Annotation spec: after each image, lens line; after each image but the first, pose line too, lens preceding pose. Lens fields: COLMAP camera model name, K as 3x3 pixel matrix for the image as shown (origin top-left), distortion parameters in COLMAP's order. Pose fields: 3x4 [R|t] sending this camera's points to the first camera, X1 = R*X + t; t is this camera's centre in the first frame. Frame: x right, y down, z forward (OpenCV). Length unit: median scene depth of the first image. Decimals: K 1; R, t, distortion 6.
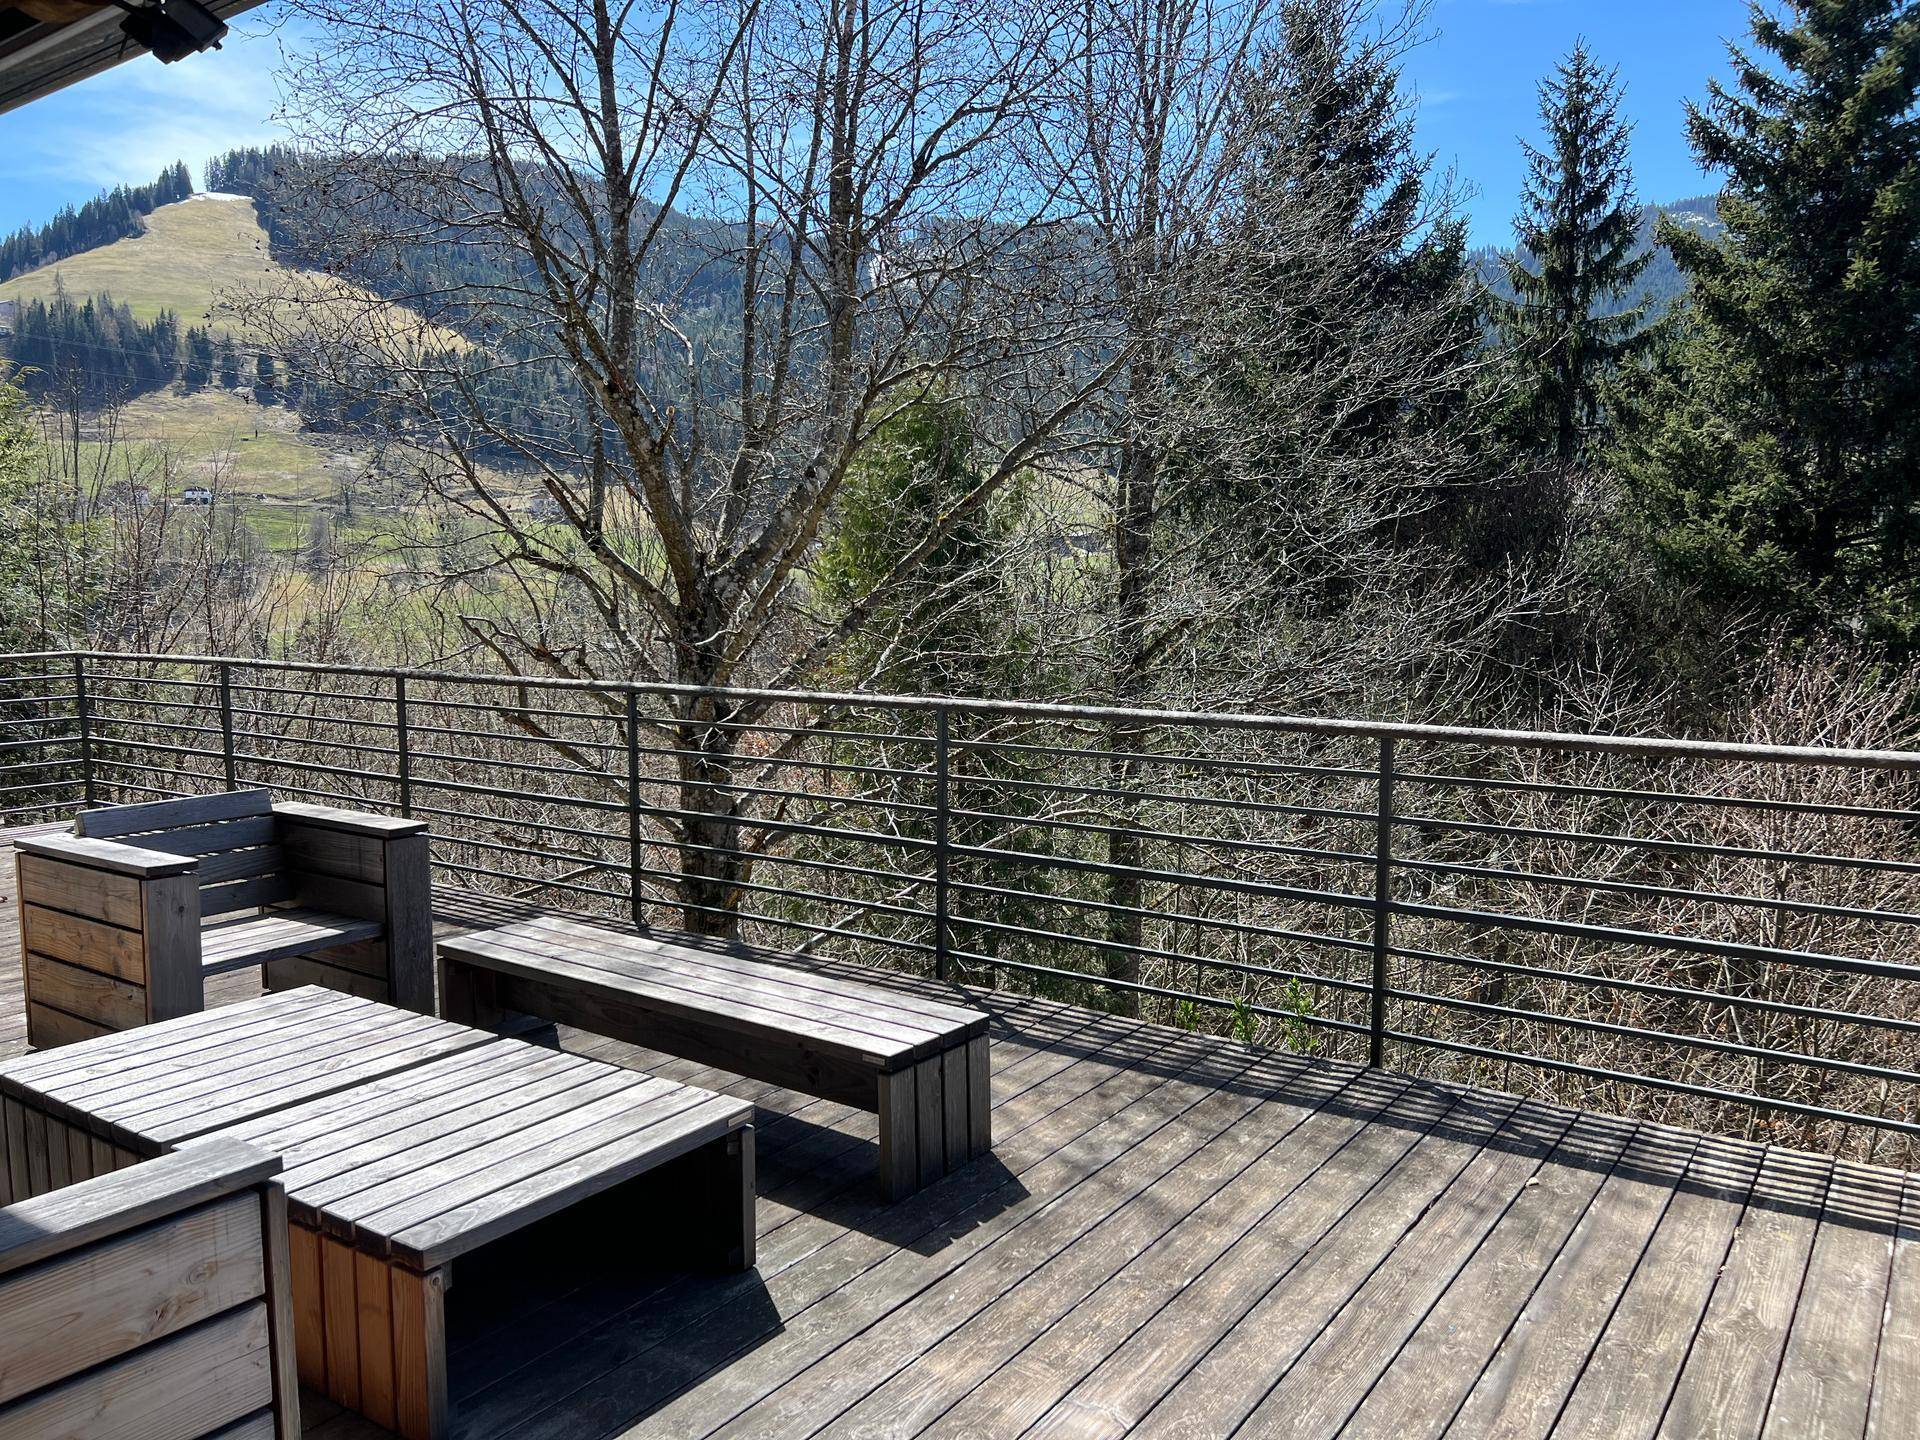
lens RADIAL K [[1447.3, 0, 947.9], [0, 1447.3, 726.7], [0, 0, 1]] dist [0.050306, -0.050386]
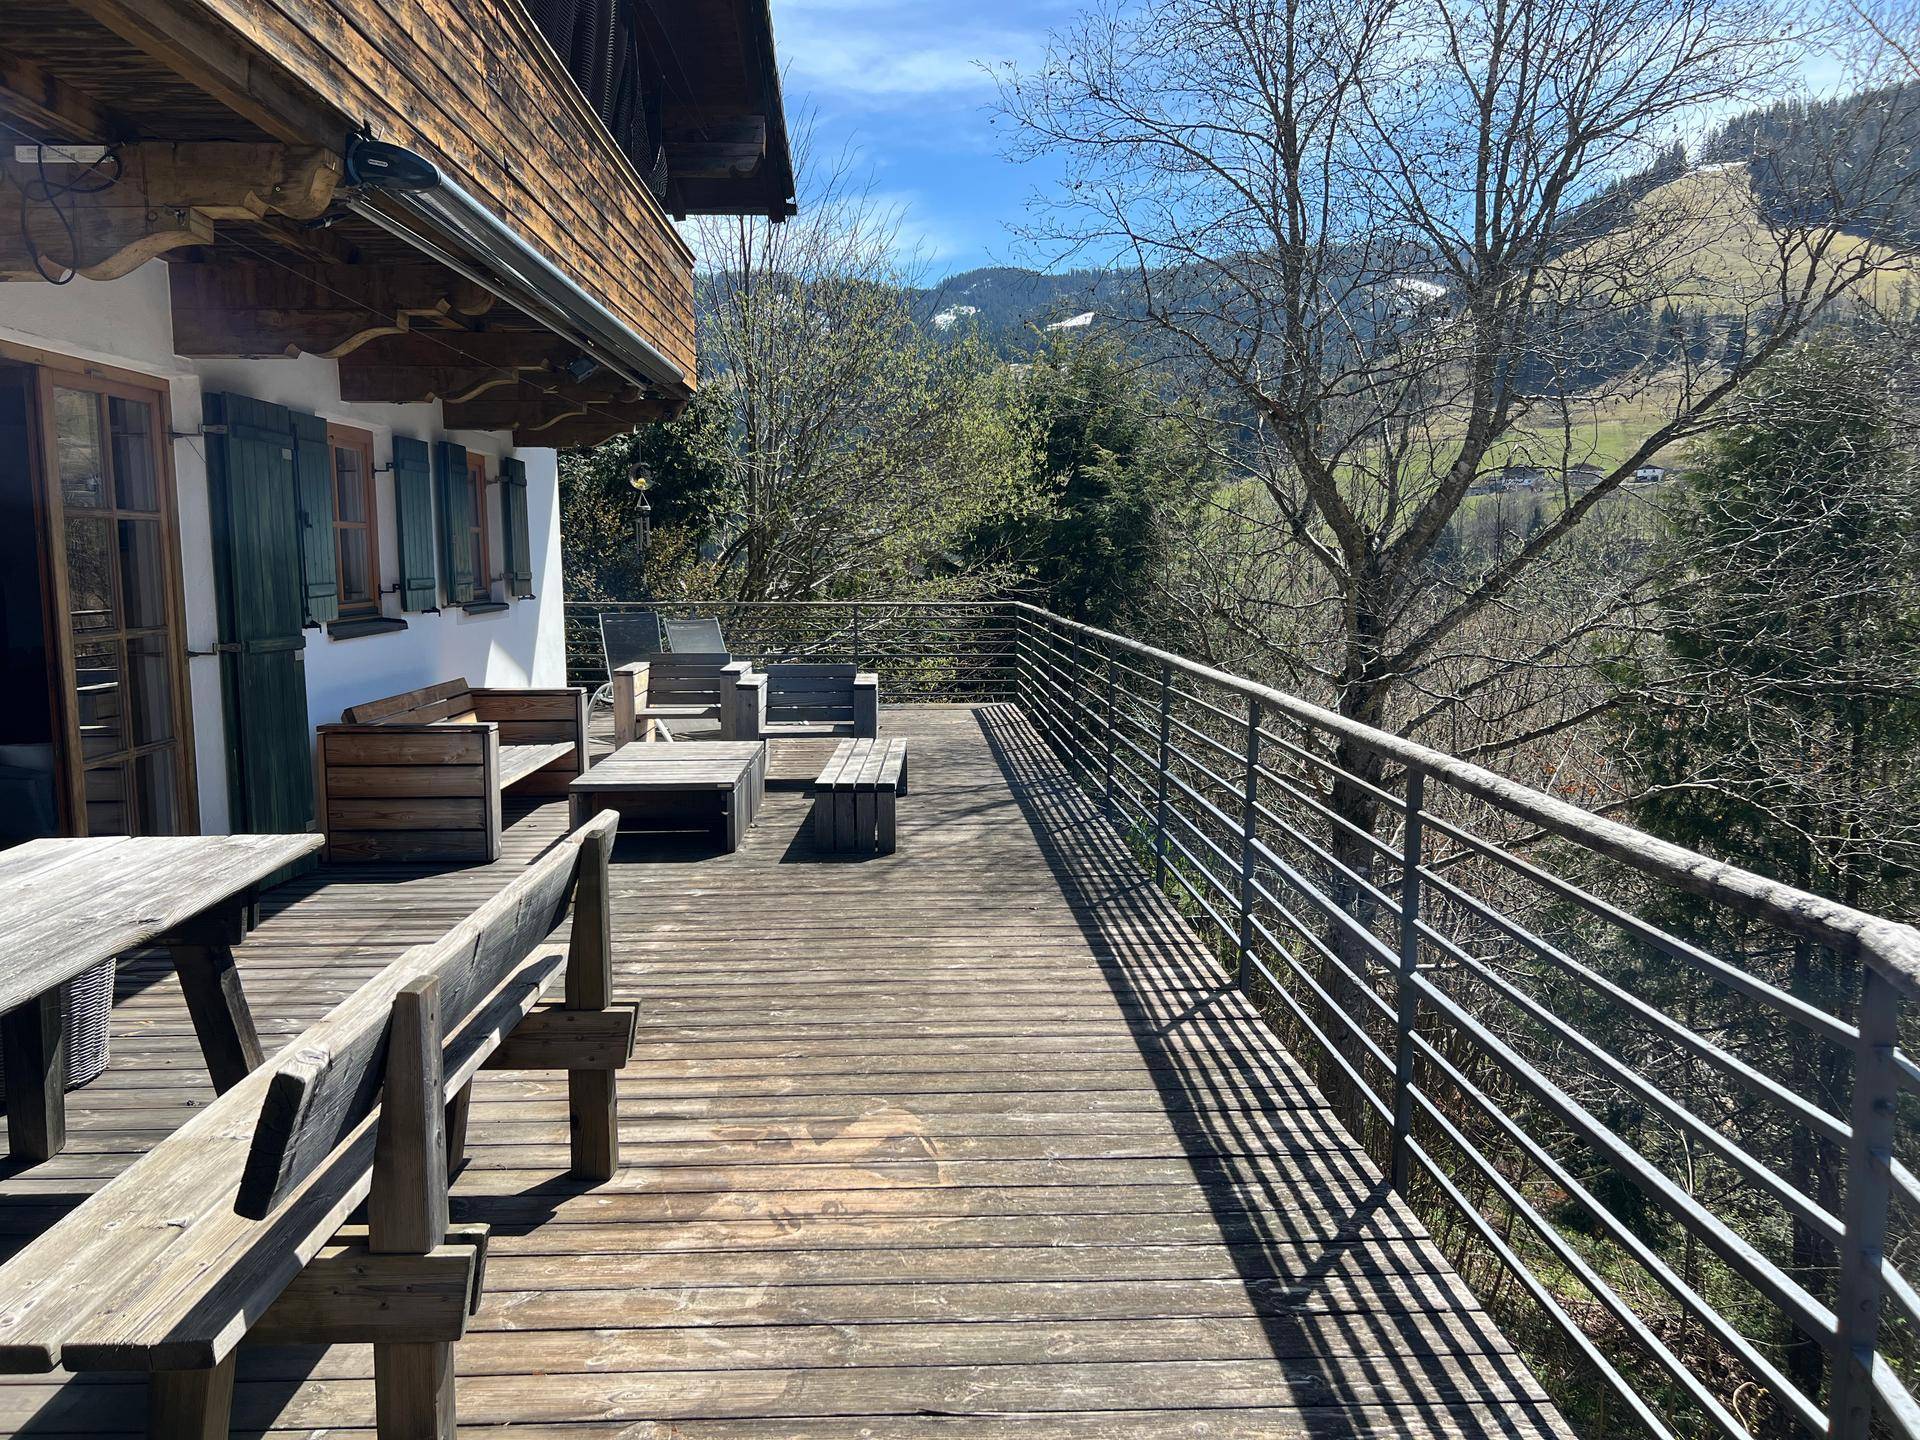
lens RADIAL K [[1447.3, 0, 953.0], [0, 1447.3, 720.6], [0, 0, 1]] dist [0.050306, -0.050386]
pose [[0.612066, 0.096709, -0.784871, 1.609430], [-0.087606, 0.994677, 0.054243, 0.007448], [0.785939, 0.035559, 0.617281, -0.132835]]
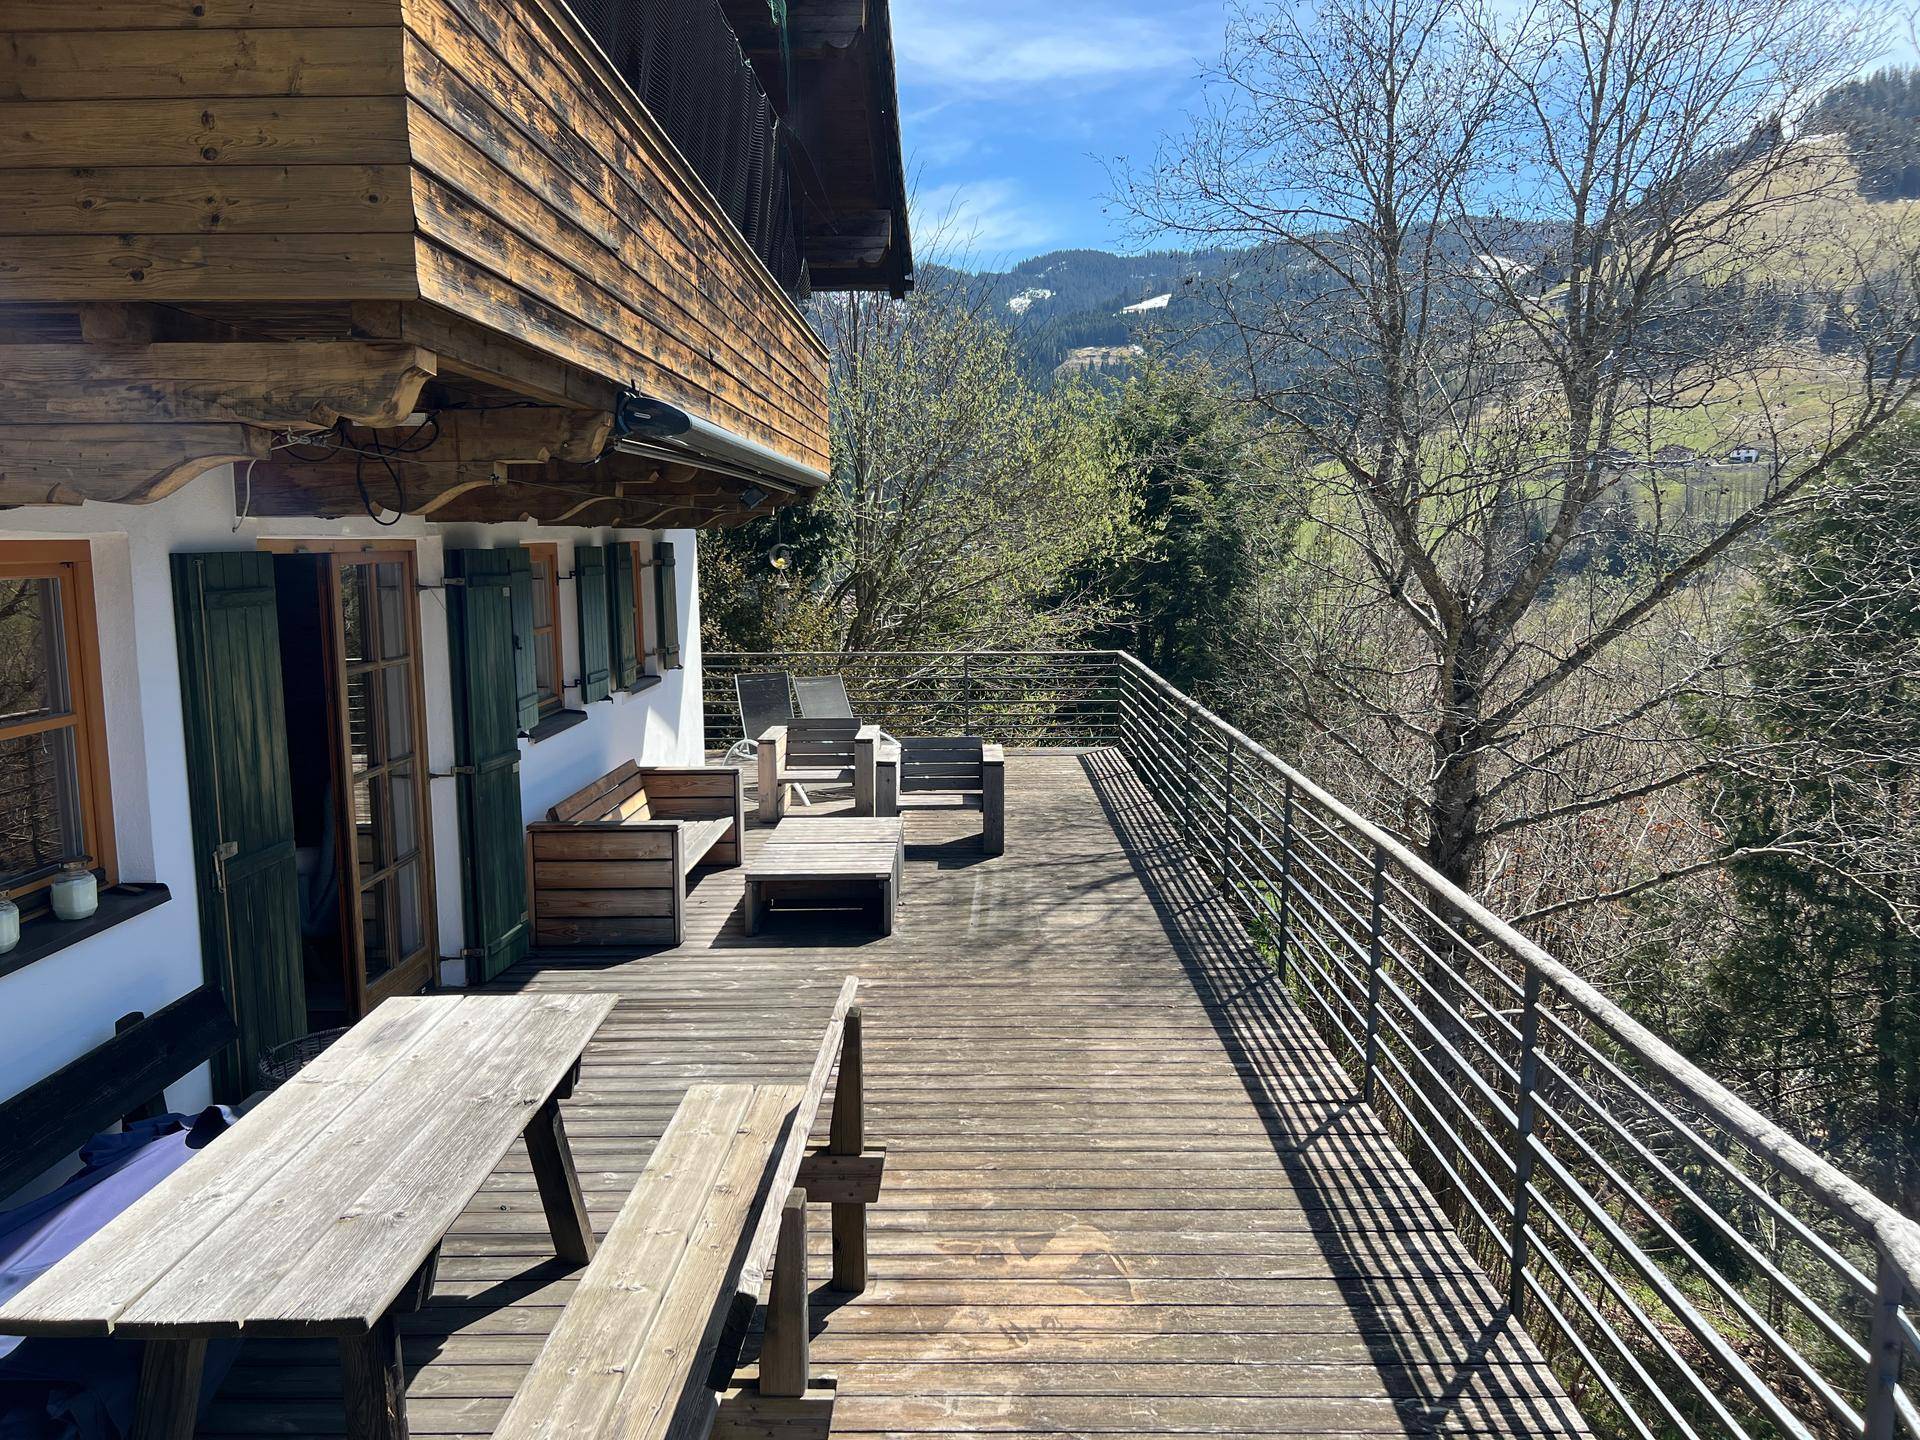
lens RADIAL K [[1447.3, 0, 965.3], [0, 1447.3, 722.8], [0, 0, 1]] dist [0.050306, -0.050386]
pose [[0.577907, 0.106271, -0.809154, 1.700315], [-0.086073, 0.993892, 0.069060, -0.164048], [0.811551, 0.029736, 0.583525, -0.340493]]
